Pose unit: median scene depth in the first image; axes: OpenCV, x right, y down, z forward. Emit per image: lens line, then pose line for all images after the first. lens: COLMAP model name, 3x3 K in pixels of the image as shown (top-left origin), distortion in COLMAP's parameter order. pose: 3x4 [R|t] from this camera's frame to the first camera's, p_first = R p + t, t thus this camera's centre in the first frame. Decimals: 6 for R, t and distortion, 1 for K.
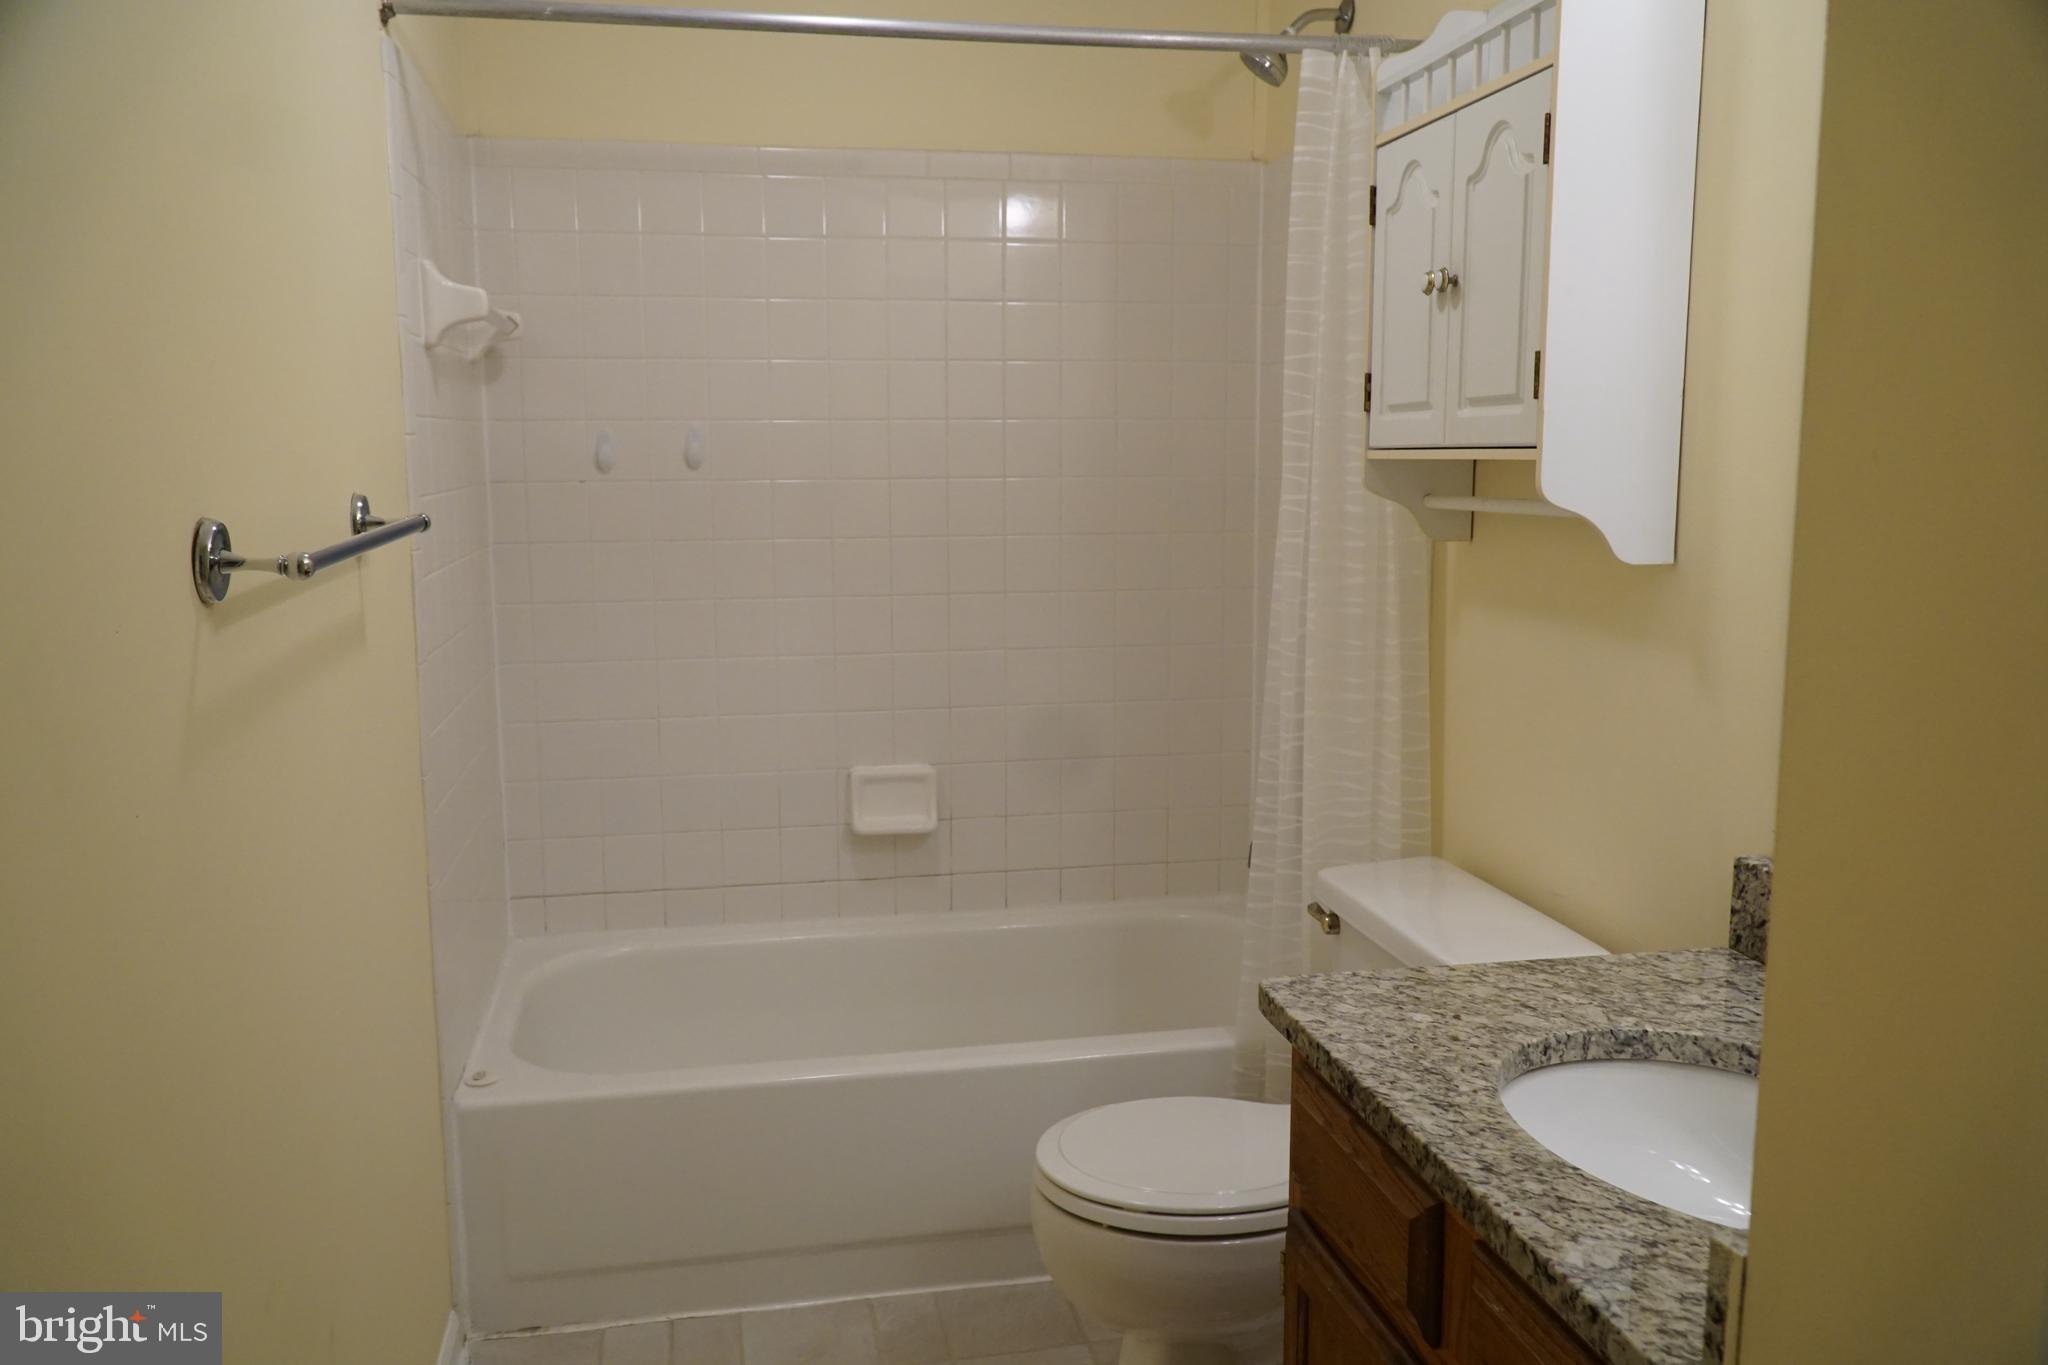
lens RADIAL K [[1664.0, 0, 1028.0], [0, 1664.0, 664.2], [0, 0, 1]] dist [0.010567, -0.018439]
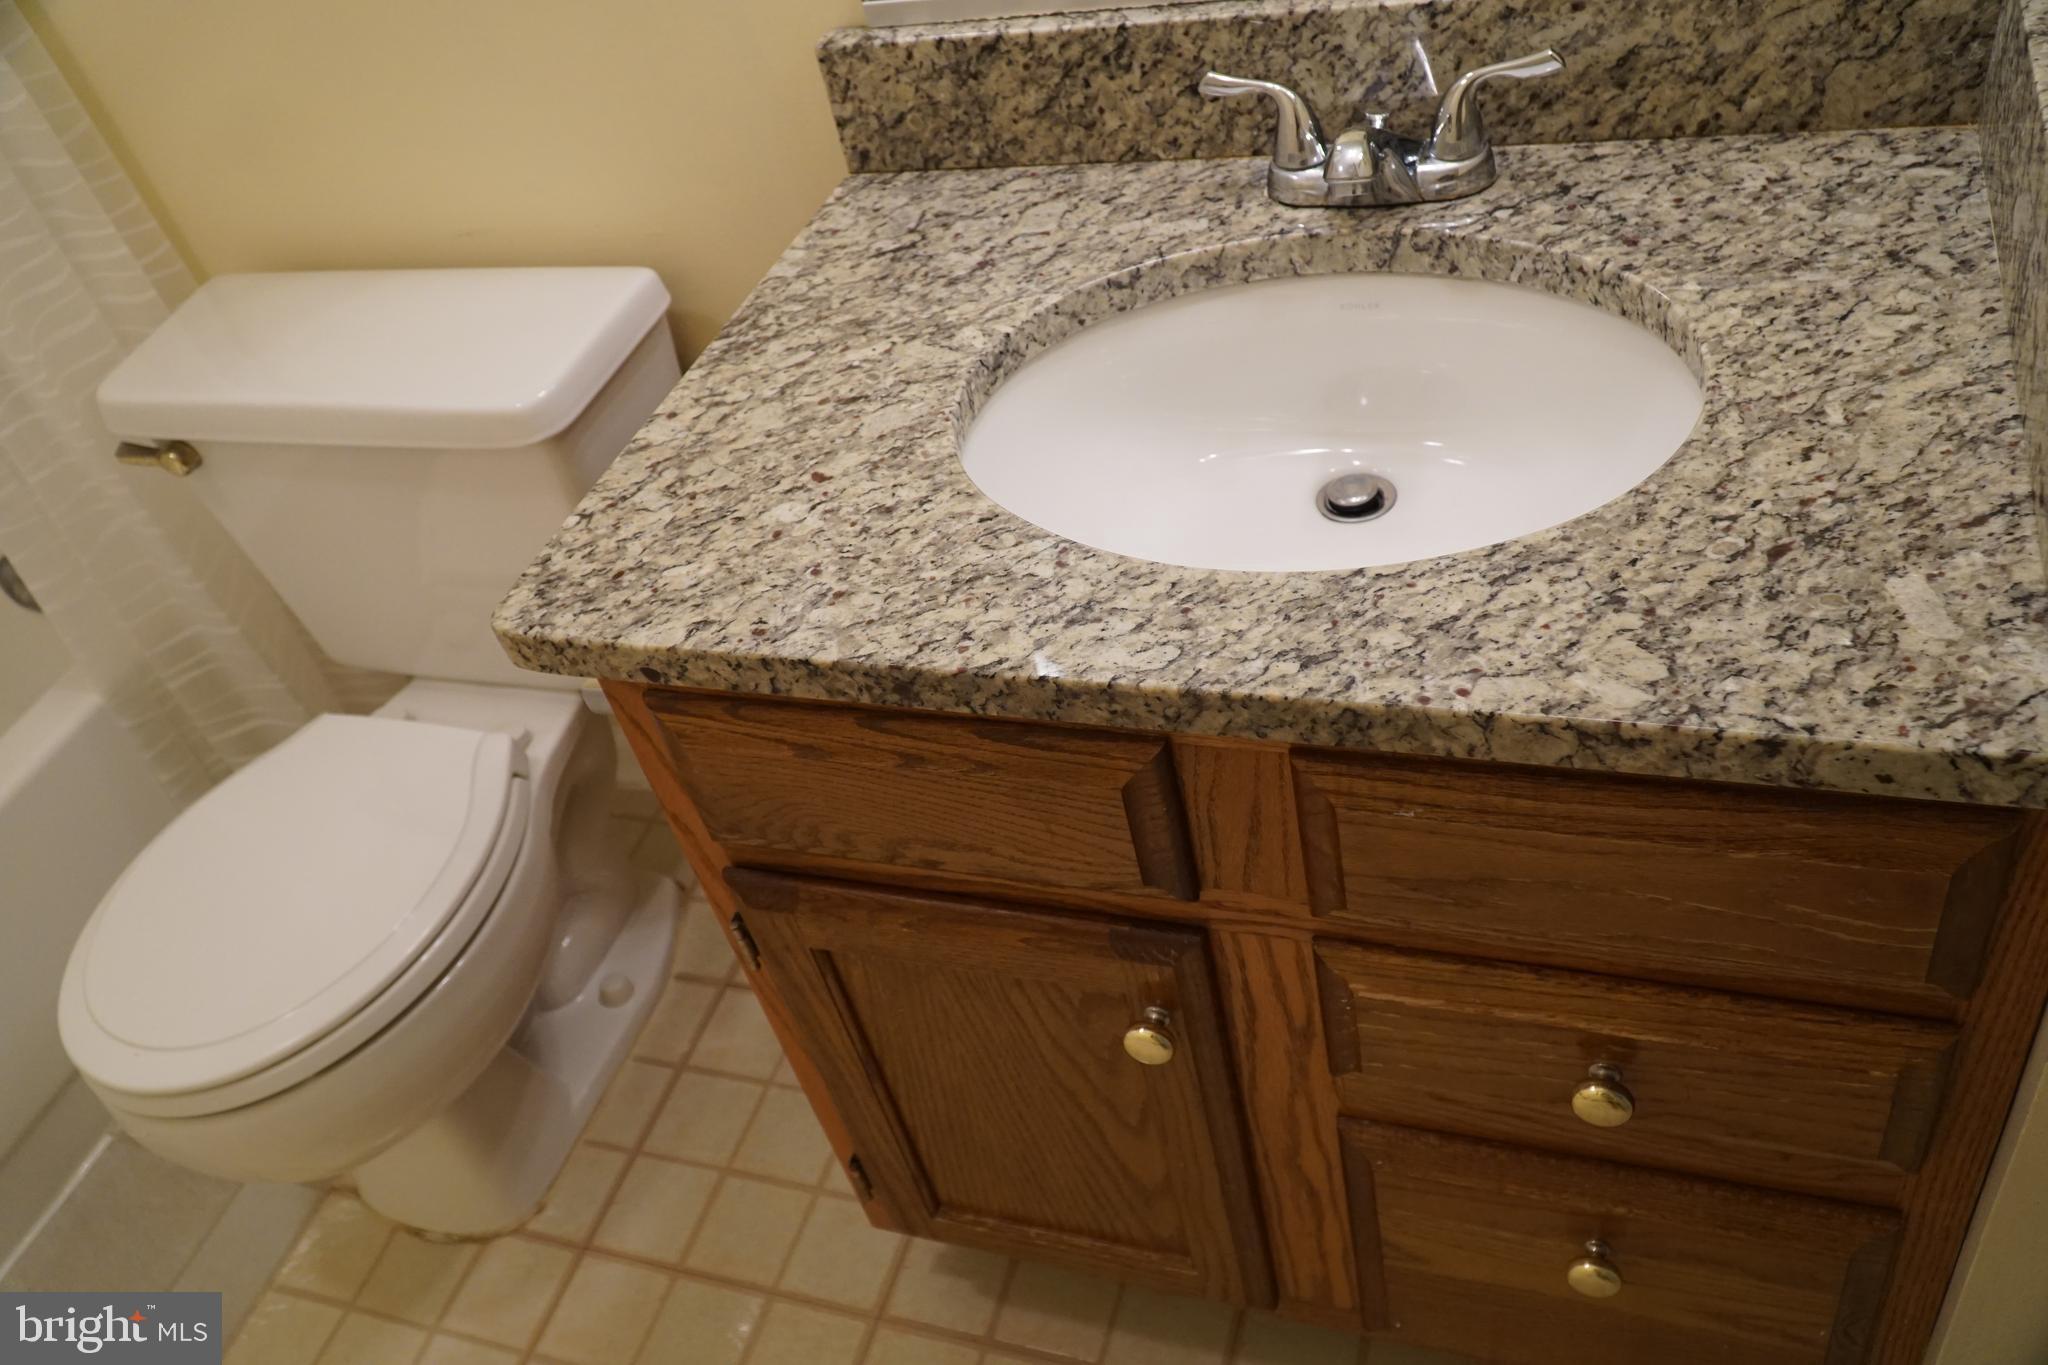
lens RADIAL K [[1664.0, 0, 1013.0], [0, 1664.0, 668.1], [0, 0, 1]] dist [0.010567, -0.018439]
pose [[0.497693, -0.645279, 0.579583, -0.093323], [0.311987, 0.756679, 0.574543, -0.056742], [-0.809299, -0.105124, 0.577913, 0.487248]]
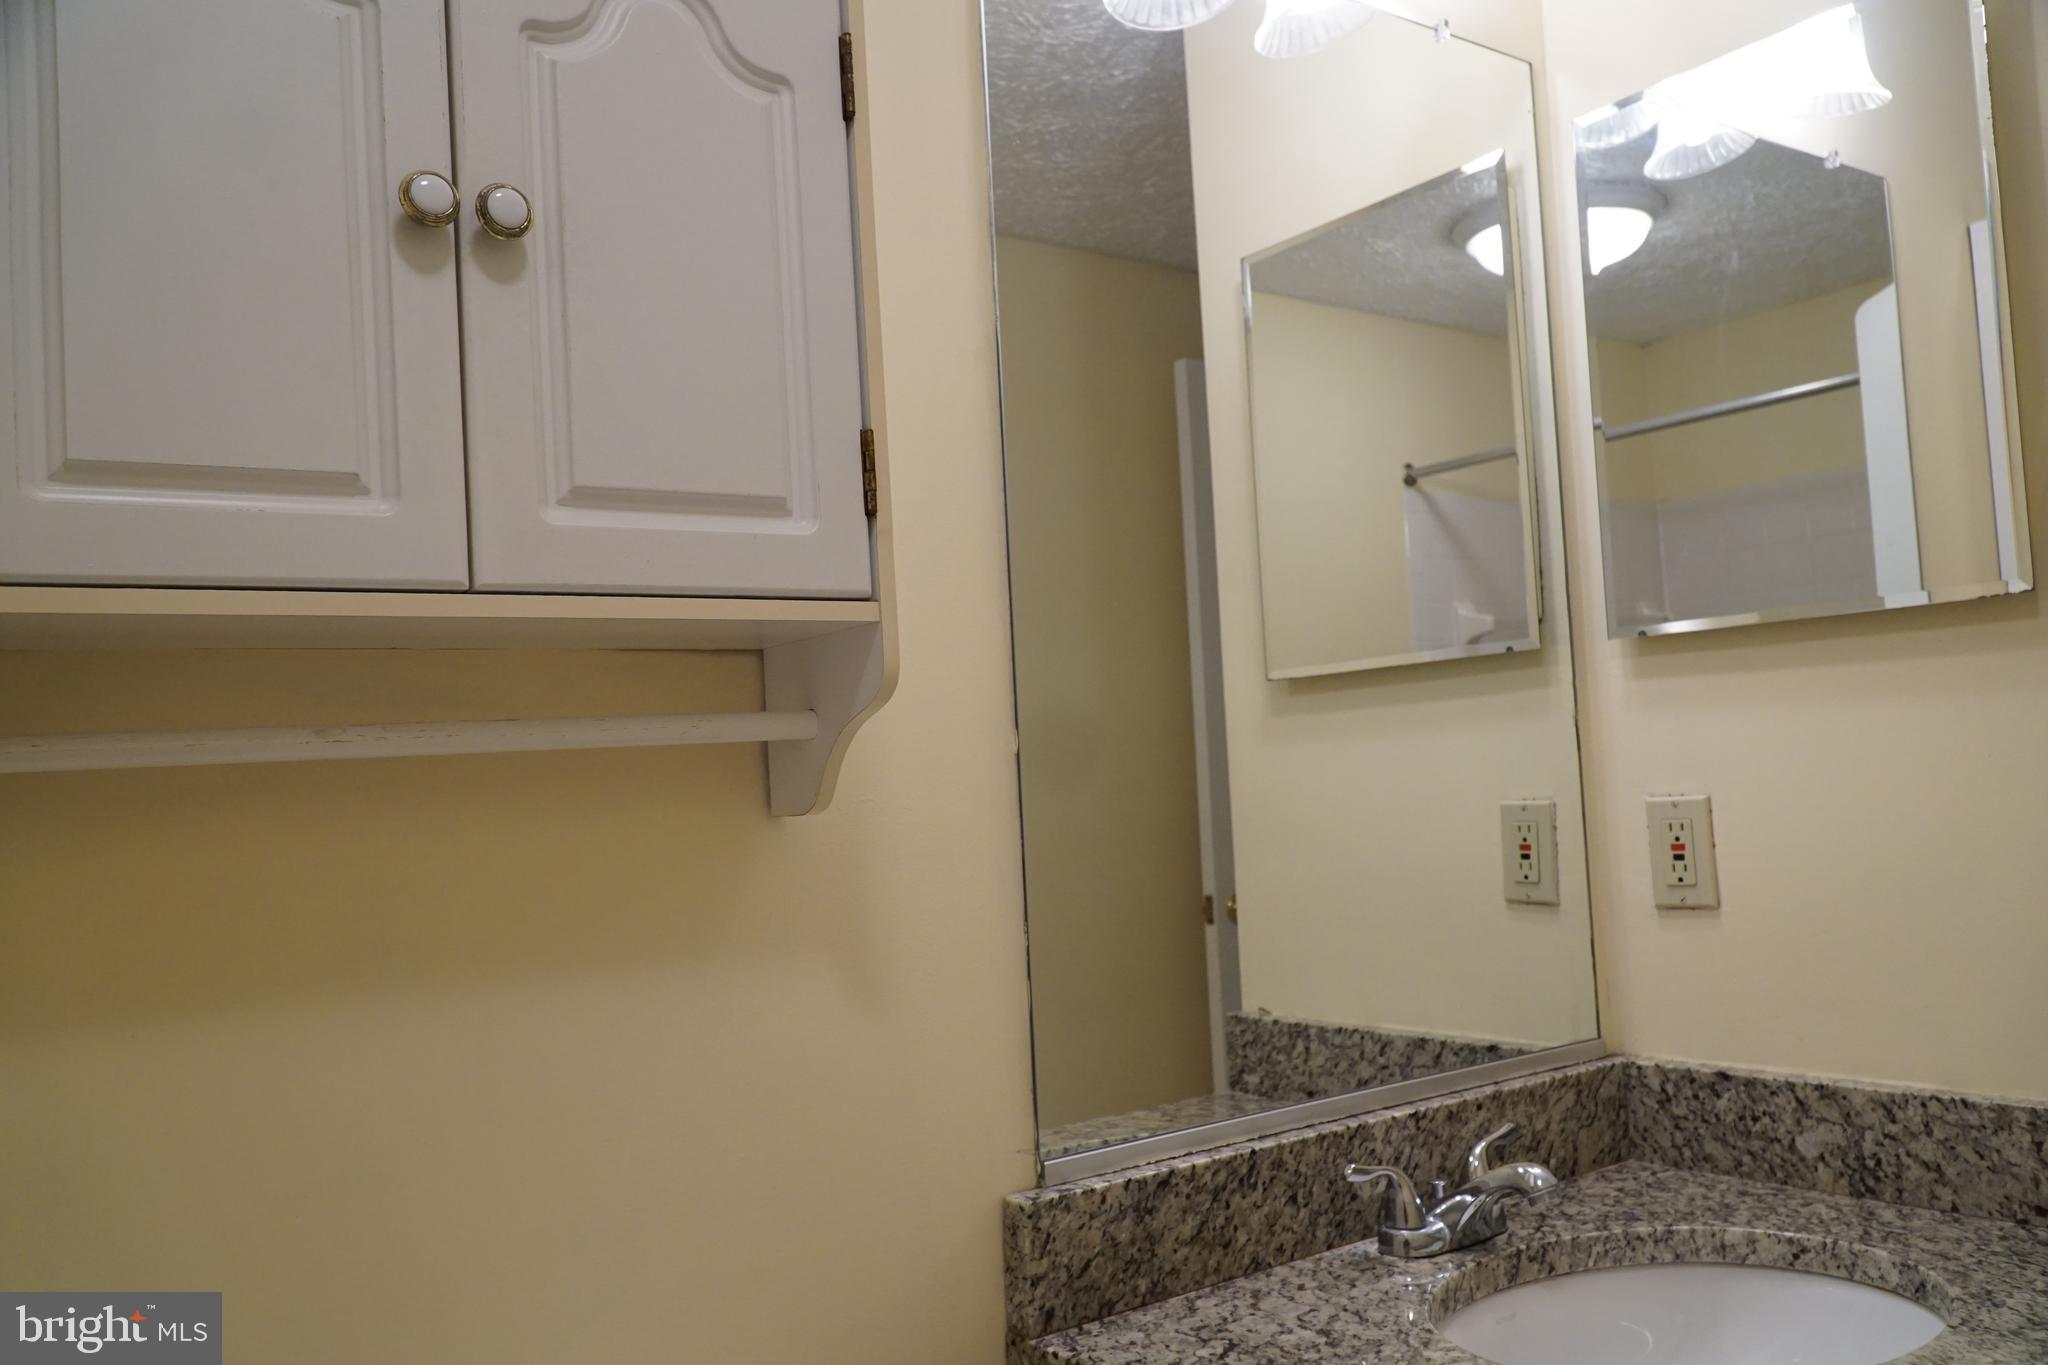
lens RADIAL K [[1664.0, 0, 1036.2], [0, 1664.0, 676.8], [0, 0, 1]] dist [0.010567, -0.018439]
pose [[-0.426475, 0.078786, 0.901061, -0.217251], [0.169157, 0.985570, -0.006112, -0.093382], [-0.888541, 0.149814, -0.433649, 1.208613]]
